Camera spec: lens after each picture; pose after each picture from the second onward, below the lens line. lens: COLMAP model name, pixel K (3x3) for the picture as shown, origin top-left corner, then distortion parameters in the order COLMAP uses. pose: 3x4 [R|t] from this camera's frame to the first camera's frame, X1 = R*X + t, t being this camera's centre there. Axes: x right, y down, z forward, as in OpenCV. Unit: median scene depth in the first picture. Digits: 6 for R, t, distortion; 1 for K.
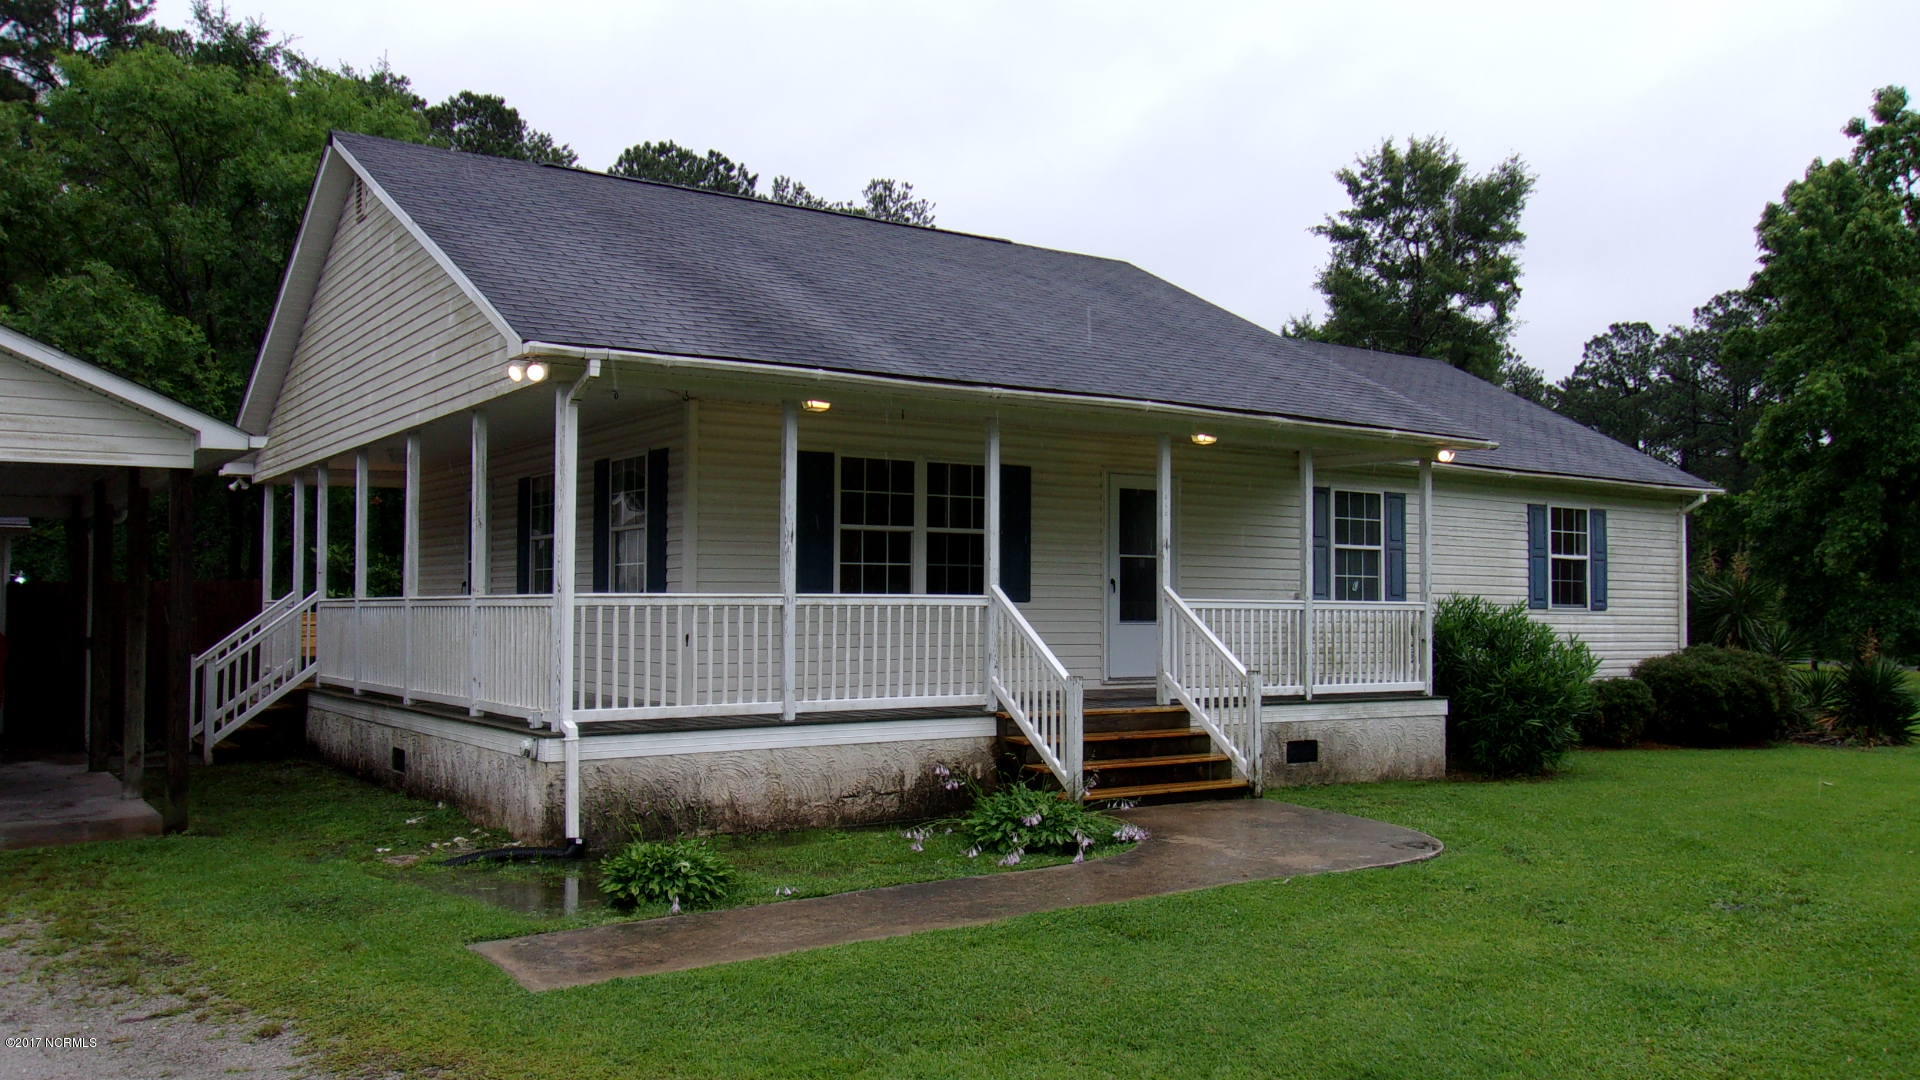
lens RADIAL K [[1601.4, 0, 960.0], [0, 1601.4, 540.0], [0, 0, 1]] dist [-0.147631, -0.000252]
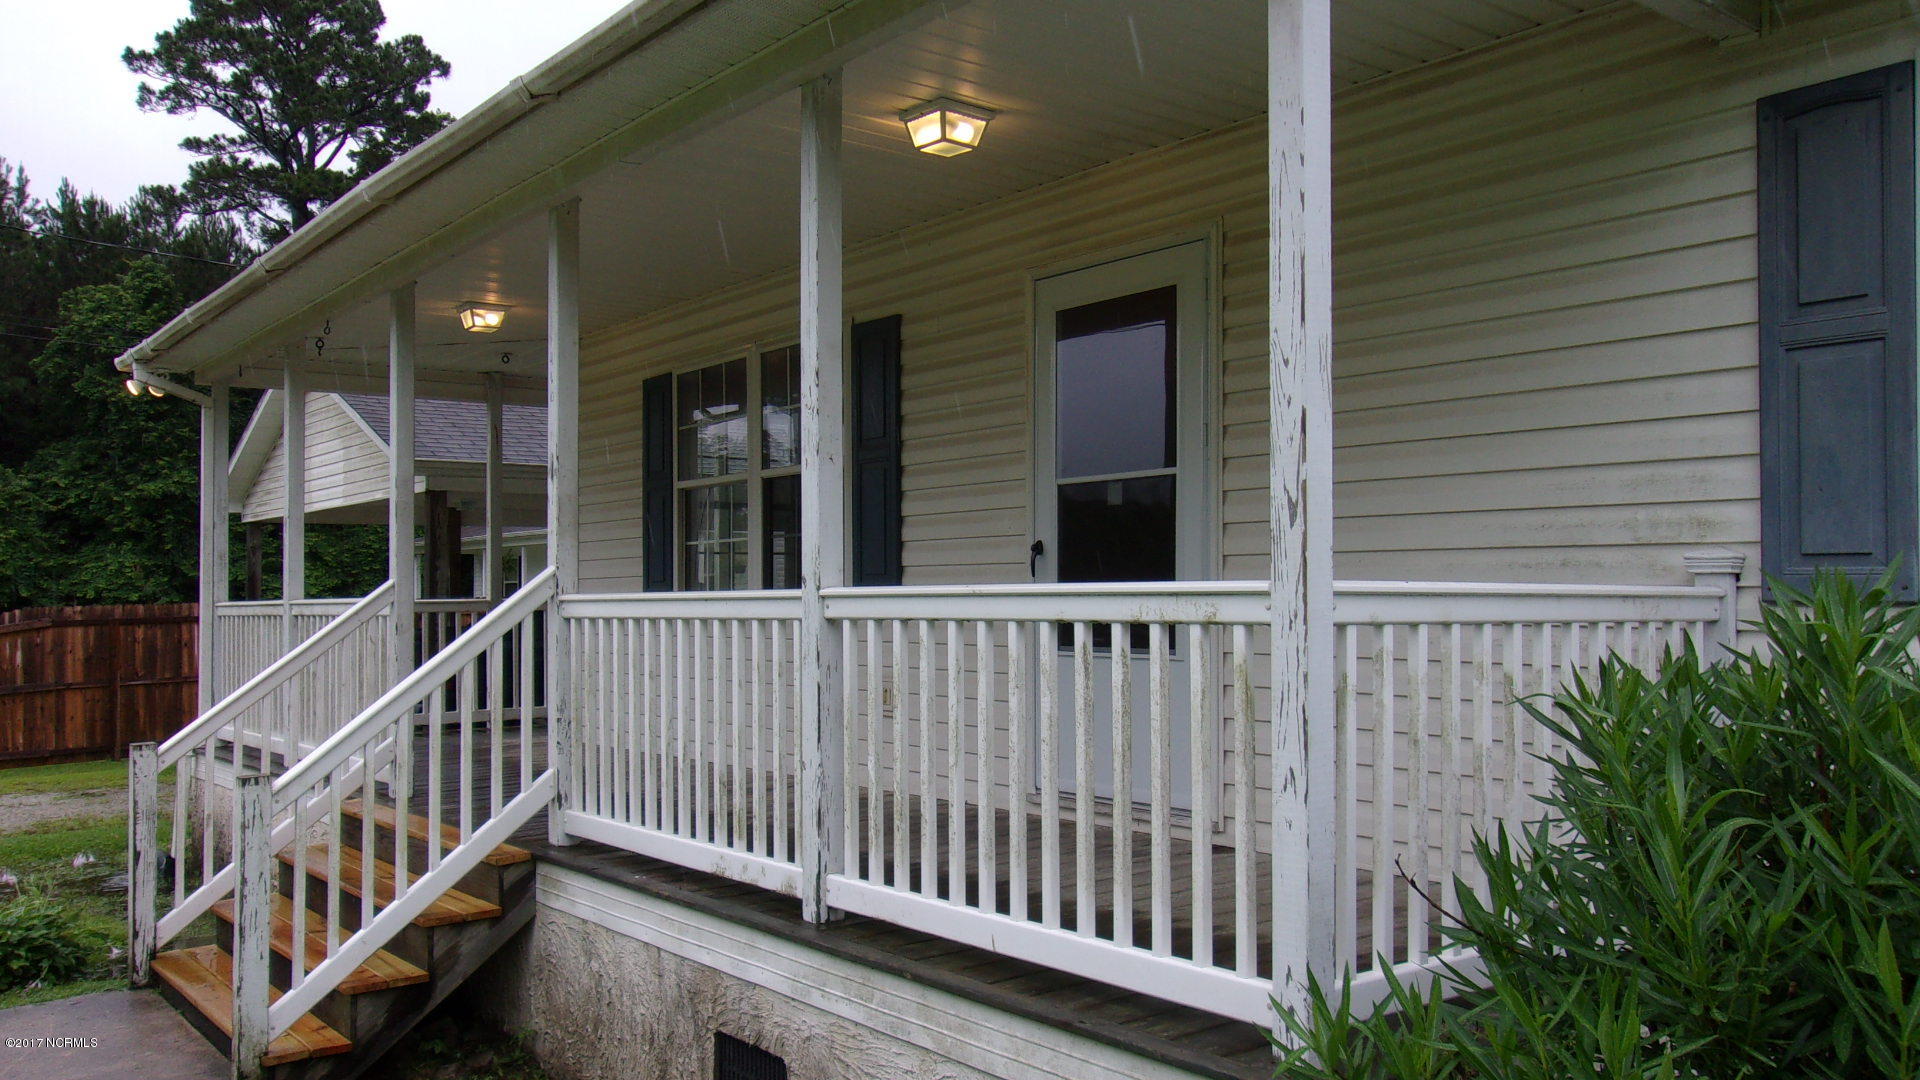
lens RADIAL K [[1601.4, 0, 960.0], [0, 1601.4, 540.0], [0, 0, 1]] dist [-0.147631, -0.000252]
pose [[0.069033, -0.046536, -0.996528, 0.525748], [0.050644, 0.997787, -0.043087, 0.042862], [0.996328, -0.047493, 0.071237, 1.013831]]
